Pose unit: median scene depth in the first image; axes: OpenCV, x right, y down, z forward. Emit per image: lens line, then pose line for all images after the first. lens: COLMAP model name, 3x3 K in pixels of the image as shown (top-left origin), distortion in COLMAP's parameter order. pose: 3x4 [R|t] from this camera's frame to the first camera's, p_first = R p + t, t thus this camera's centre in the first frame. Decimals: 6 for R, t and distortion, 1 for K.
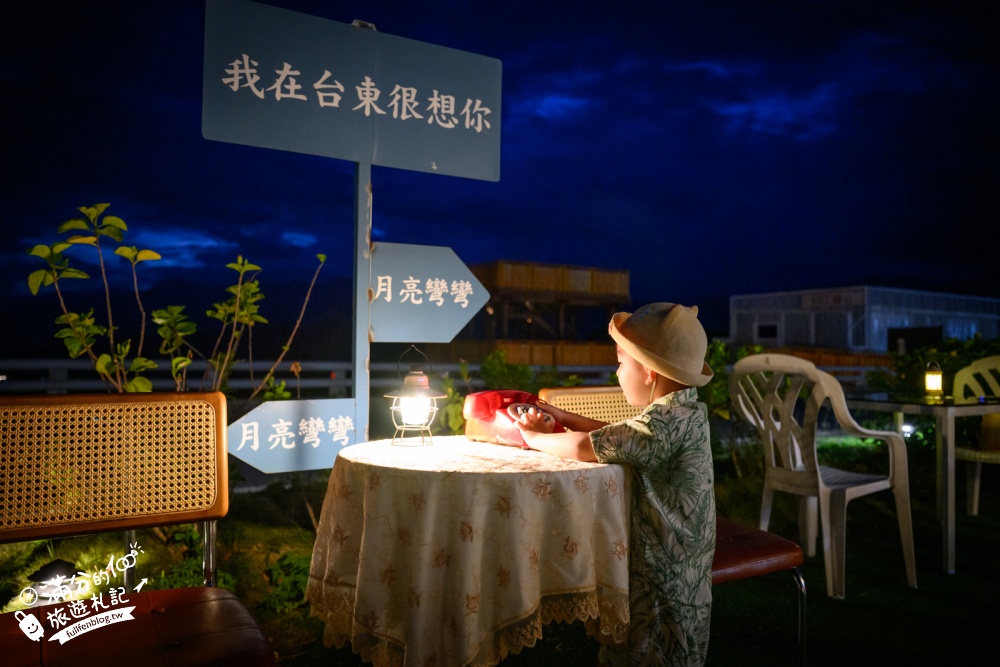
lens RADIAL K [[742.1, 0, 506.6], [0, 742.1, 335.9], [0, 0, 1]] dist [0.003707, 0.001952]
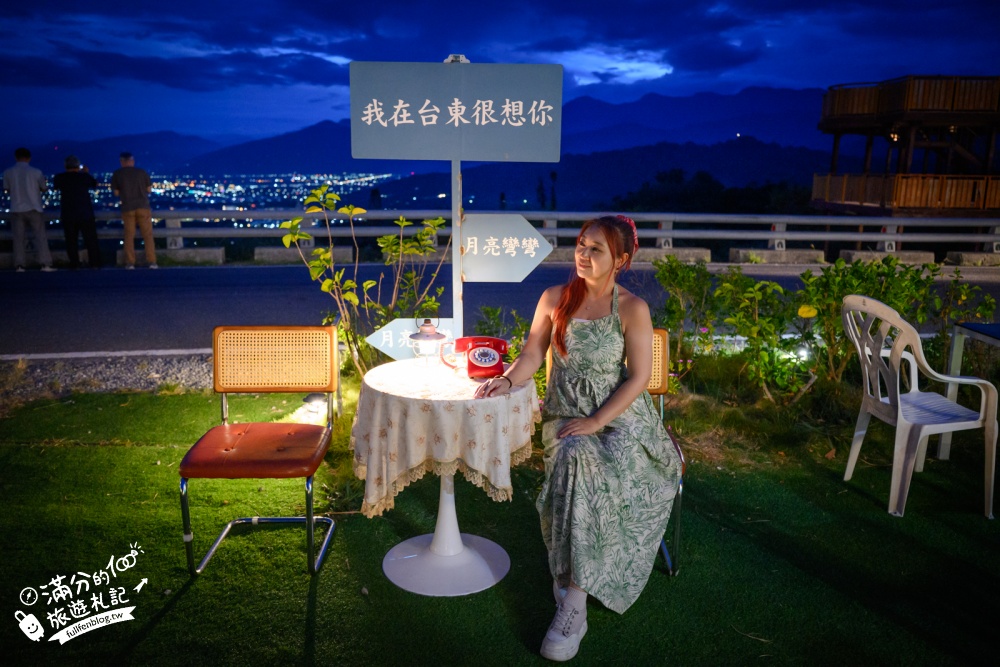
lens RADIAL K [[810.4, 0, 505.4], [0, 810.4, 335.3], [0, 0, 1]] dist [0.008336, -0.005822]
pose [[0.855203, 0.107784, -0.506962, 0.720277], [0.012910, 0.973404, 0.228731, -0.256360], [0.518132, -0.202156, 0.831067, -0.332265]]
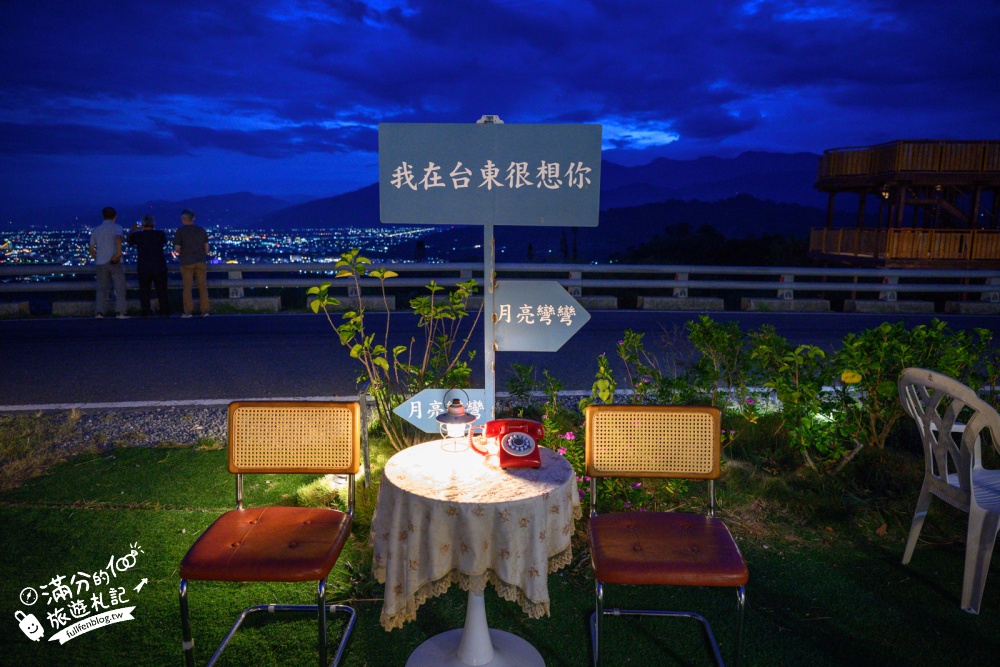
lens RADIAL K [[696.7, 0, 506.7], [0, 696.7, 334.5], [0, 0, 1]] dist [-0.000594, 0.002727]
pose [[0.835865, 0.089013, -0.541670, 0.548881], [0.016280, 0.982311, 0.186547, -0.268483], [0.548693, -0.164747, 0.819630, -0.078556]]
